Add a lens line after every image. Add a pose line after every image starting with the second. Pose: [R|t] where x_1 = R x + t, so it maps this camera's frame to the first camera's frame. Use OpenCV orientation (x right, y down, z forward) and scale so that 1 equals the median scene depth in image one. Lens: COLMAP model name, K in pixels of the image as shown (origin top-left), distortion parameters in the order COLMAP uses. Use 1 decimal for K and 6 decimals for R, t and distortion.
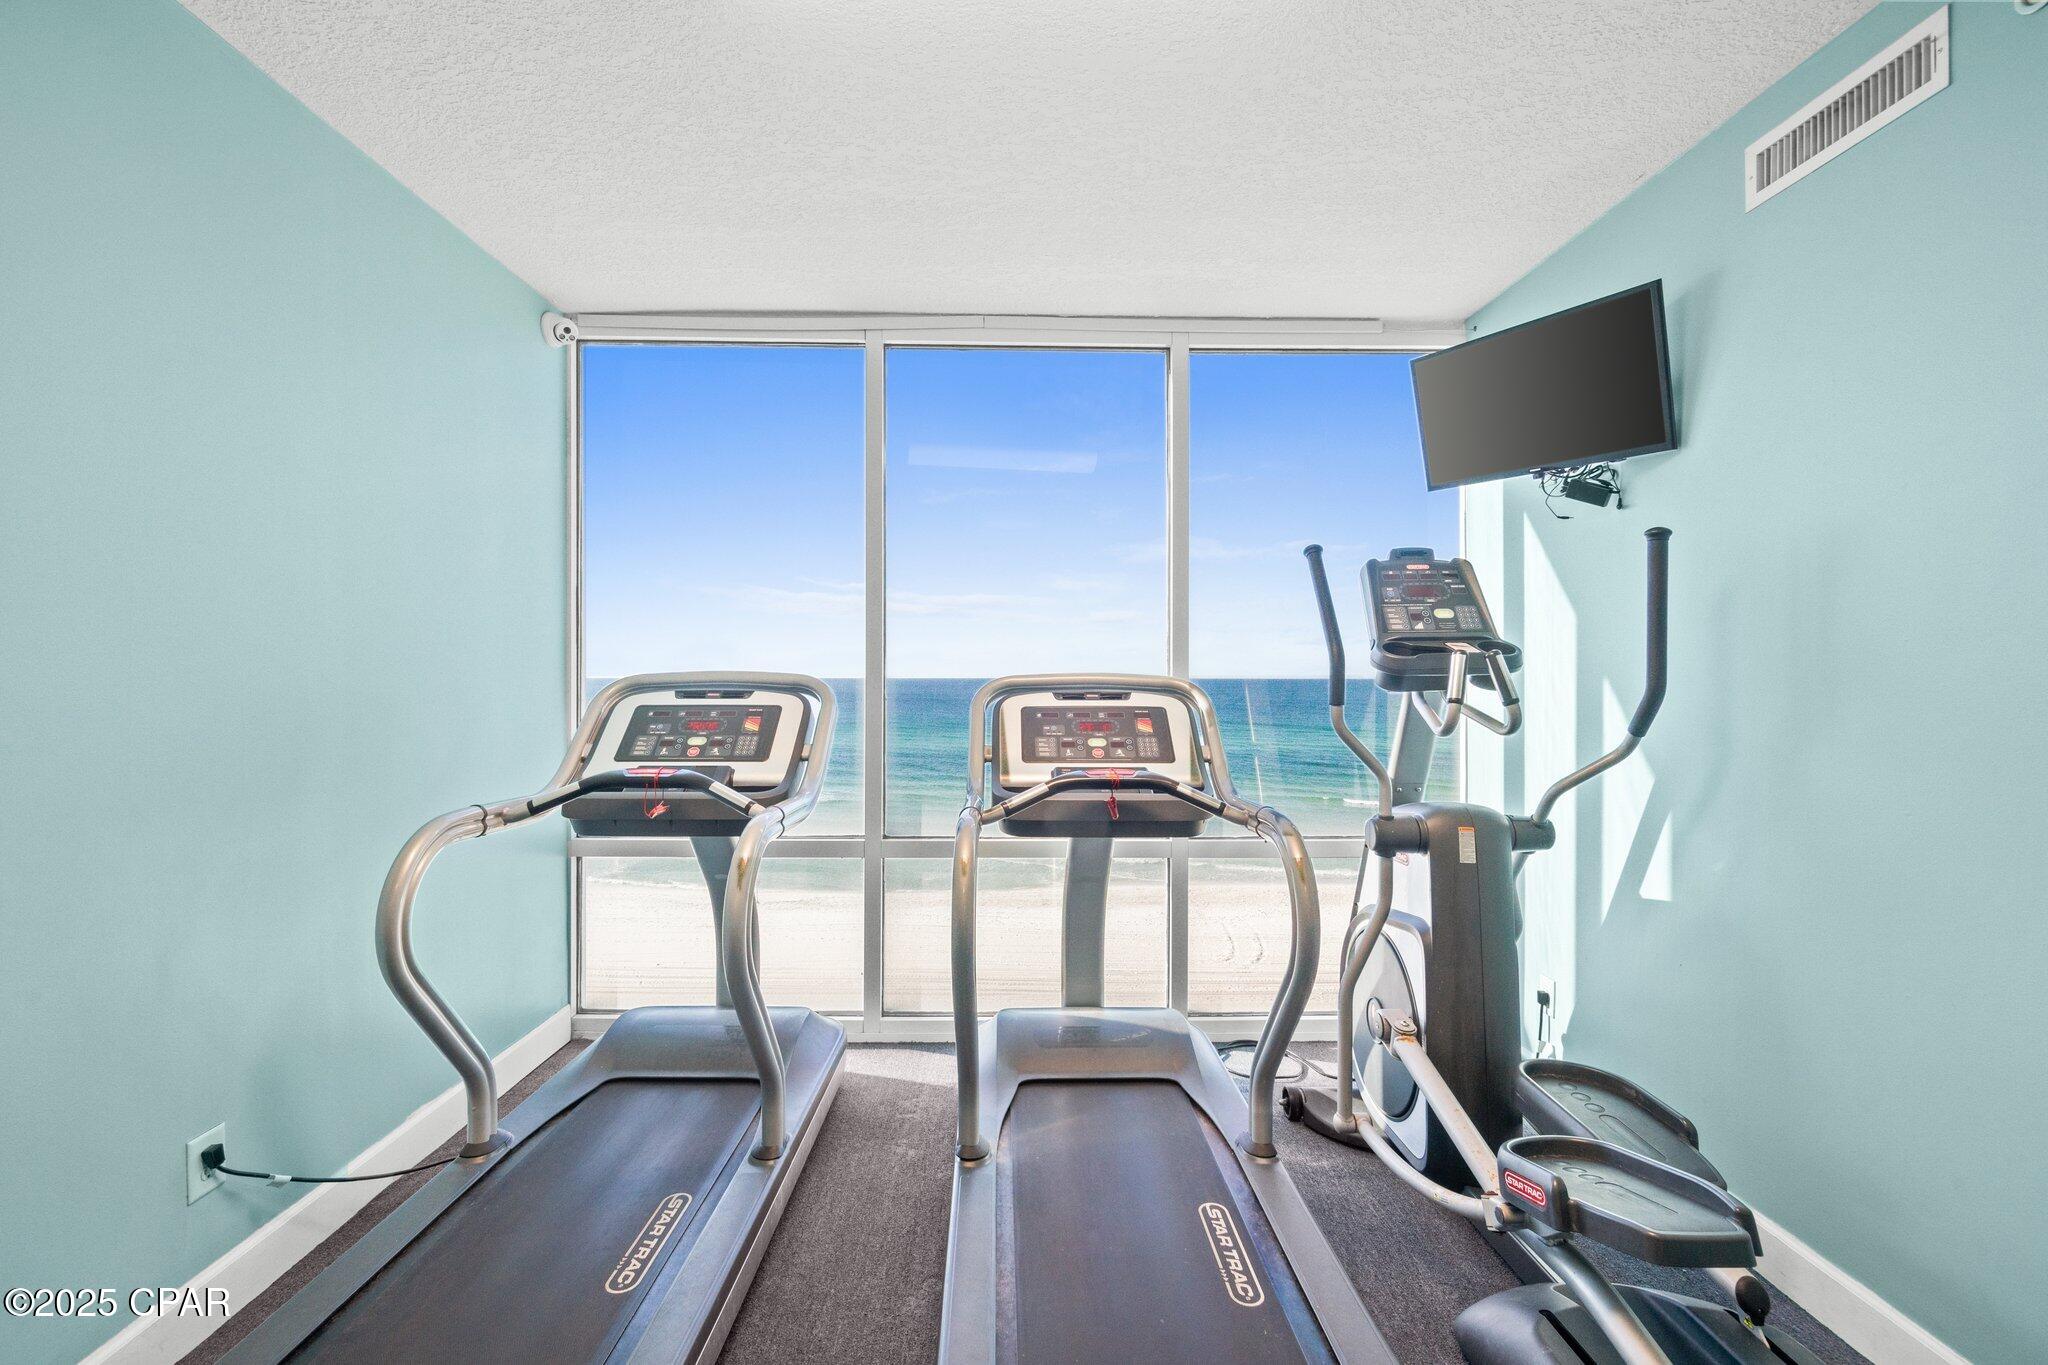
lens RADIAL K [[892.9, 0, 1027.2], [0, 892.9, 687.8], [0, 0, 1]] dist [-0.003037, 0.001049]
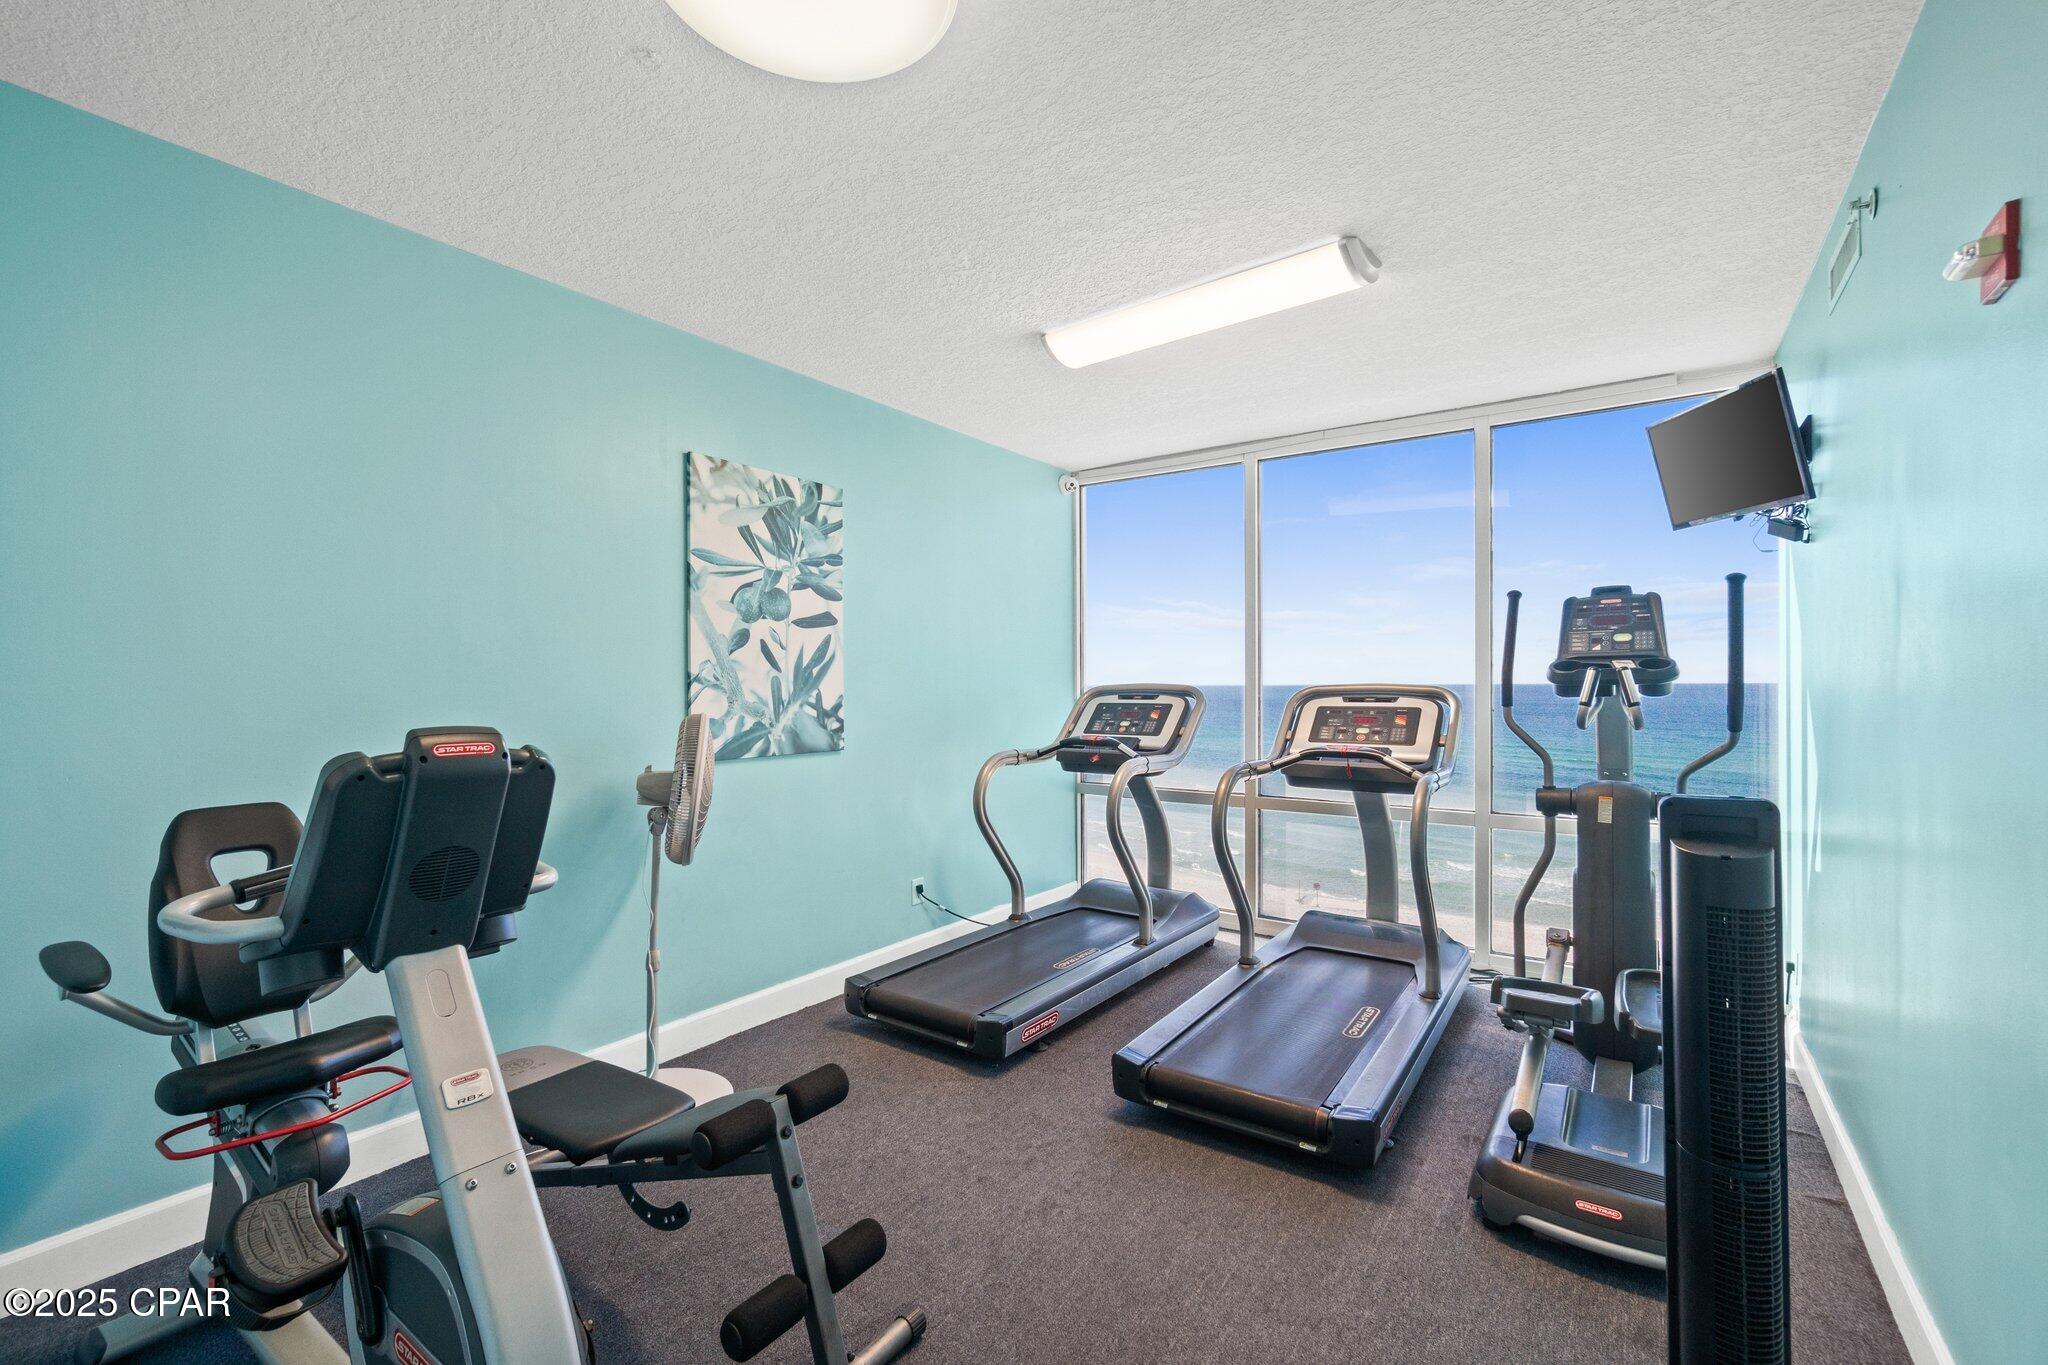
lens RADIAL K [[892.9, 0, 1019.4], [0, 892.9, 683.4], [0, 0, 1]] dist [-0.003037, 0.001049]
pose [[0.813112, -0.004793, -0.582088, 0.495570], [0.001398, 0.999979, -0.006280, -0.008590], [0.582106, 0.004293, 0.813102, -0.562254]]
